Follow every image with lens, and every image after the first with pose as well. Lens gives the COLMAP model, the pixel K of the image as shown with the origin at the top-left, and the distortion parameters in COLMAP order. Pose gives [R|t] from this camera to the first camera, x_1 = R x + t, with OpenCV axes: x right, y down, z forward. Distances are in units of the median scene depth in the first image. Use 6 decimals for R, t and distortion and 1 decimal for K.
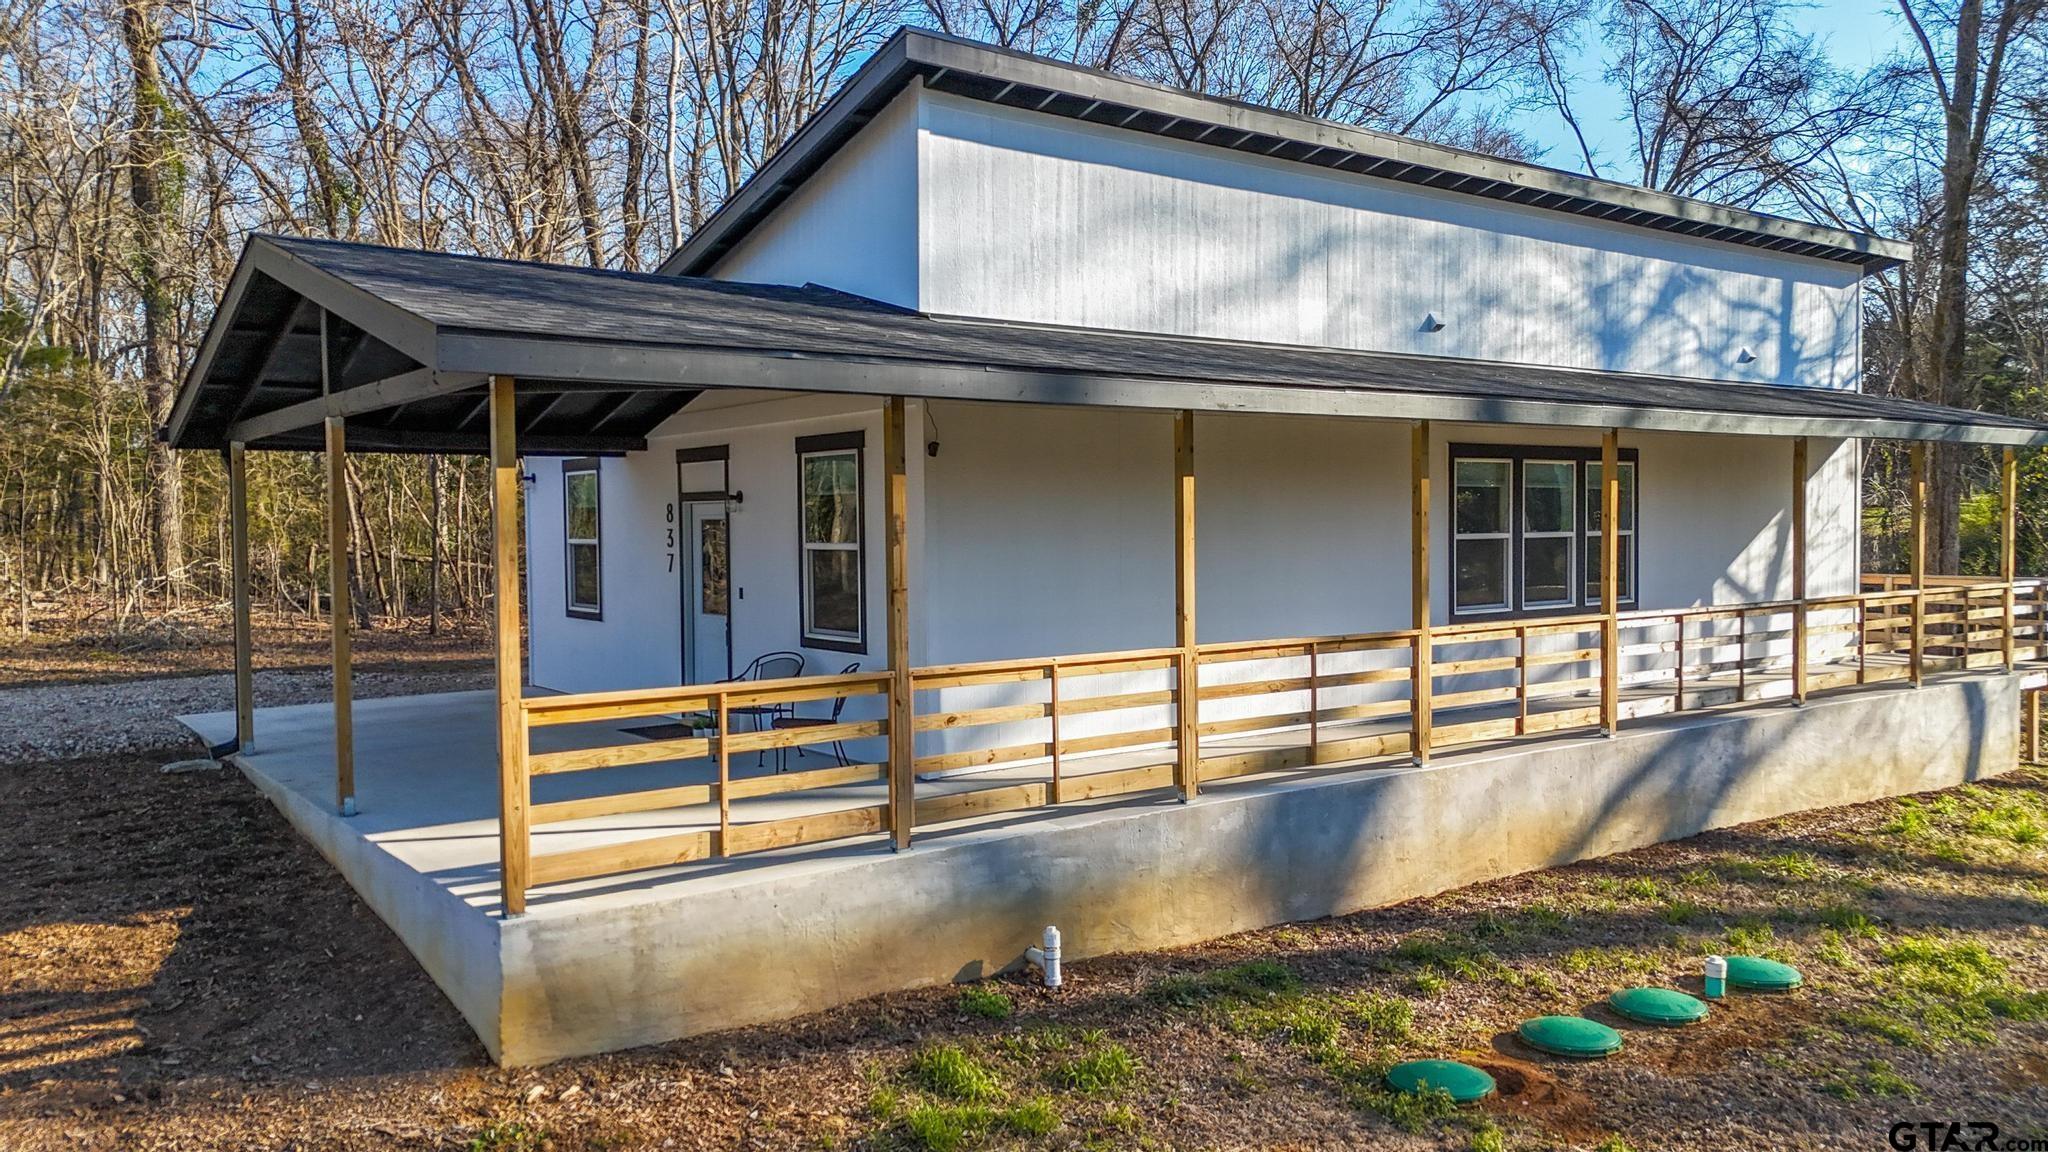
lens RADIAL K [[1535.2, 0, 1019.6], [0, 1535.2, 569.2], [0, 0, 1]] dist [0.047224, -0.014153]
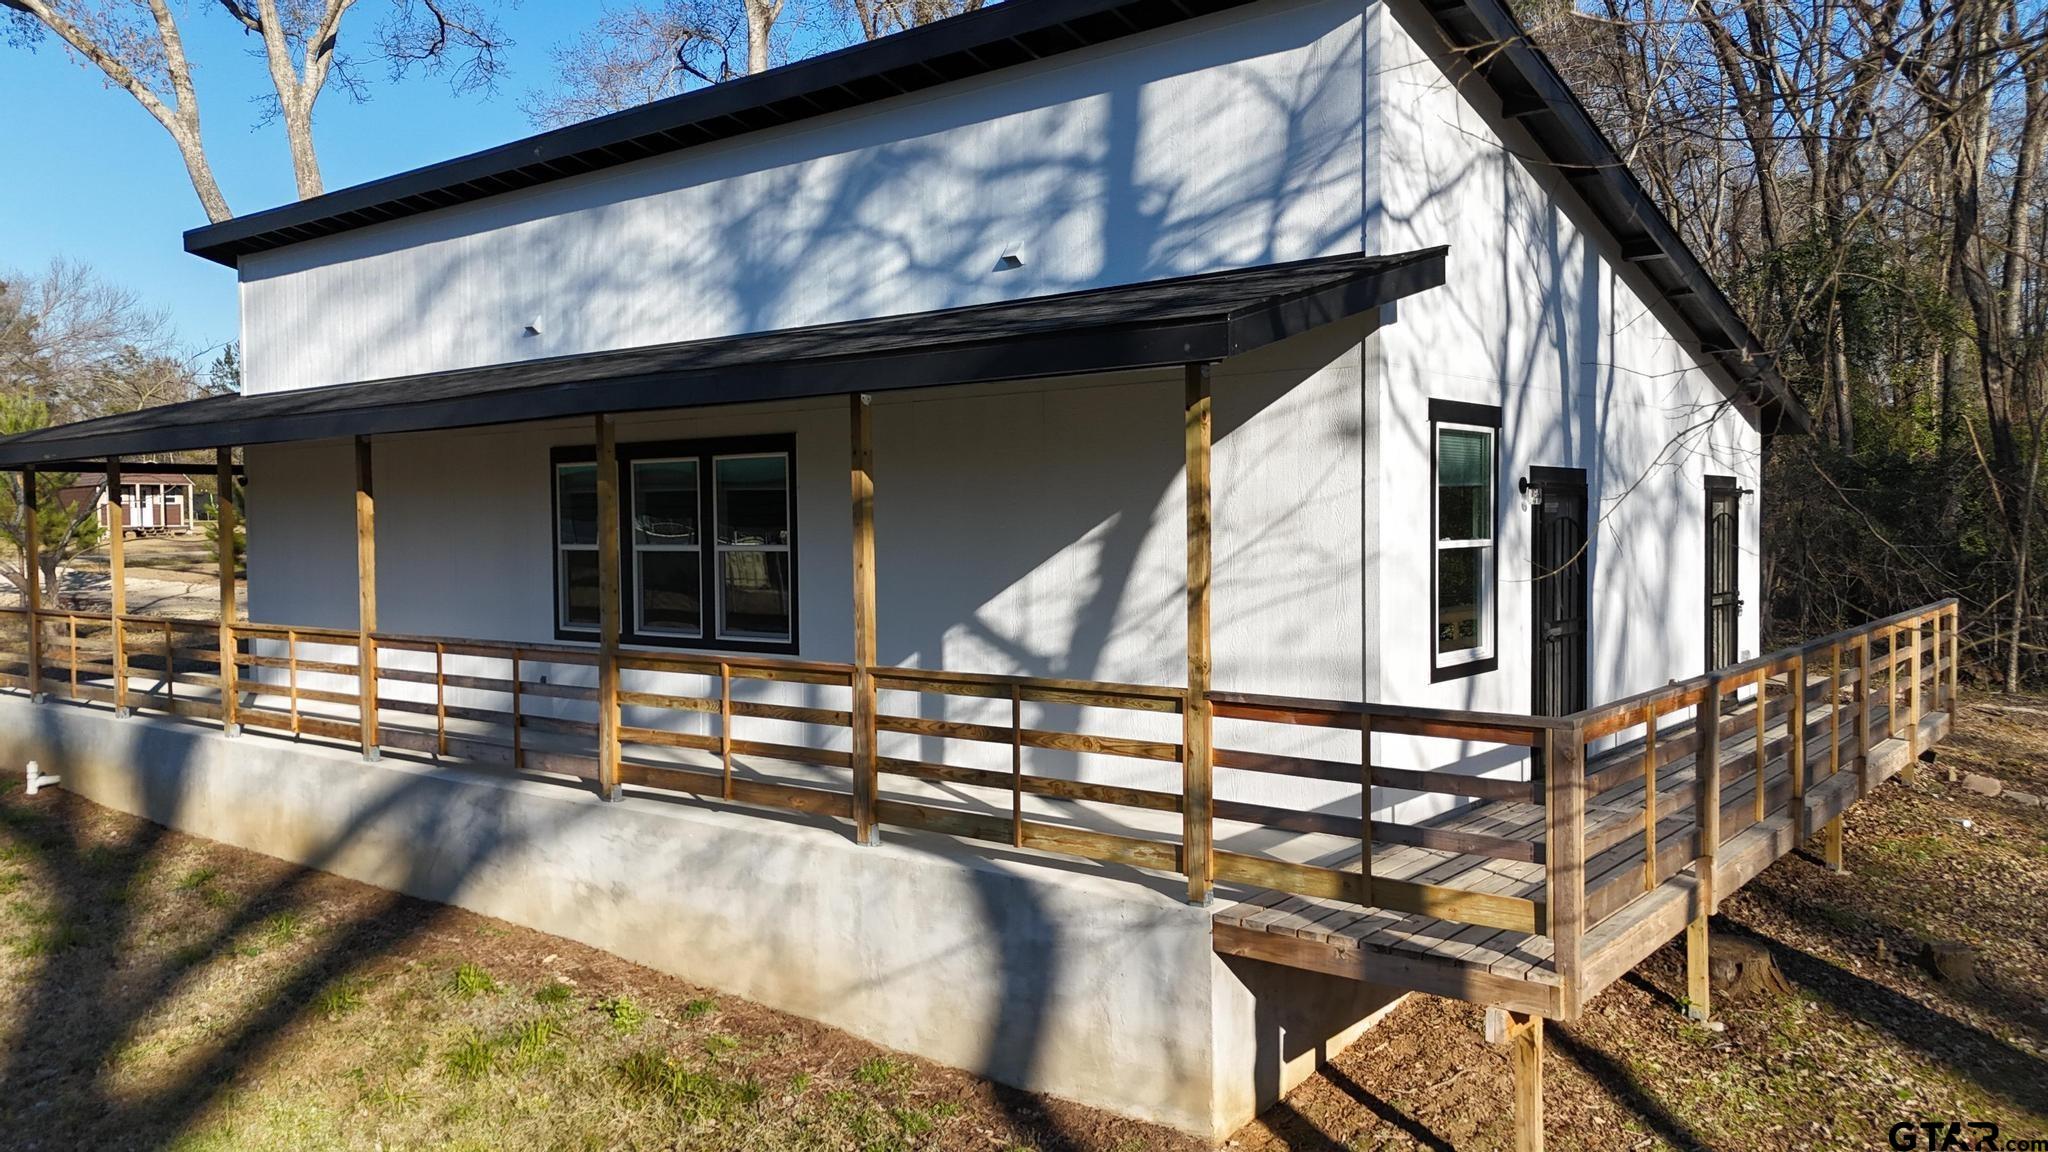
lens RADIAL K [[1535.2, 0, 1021.5], [0, 1535.2, 582.1], [0, 0, 1]] dist [0.047224, -0.014153]
pose [[0.255335, 0.029779, -0.966394, 1.103351], [-0.032959, 0.999213, 0.022082, -0.026960], [0.966291, 0.026213, 0.256116, 0.907326]]
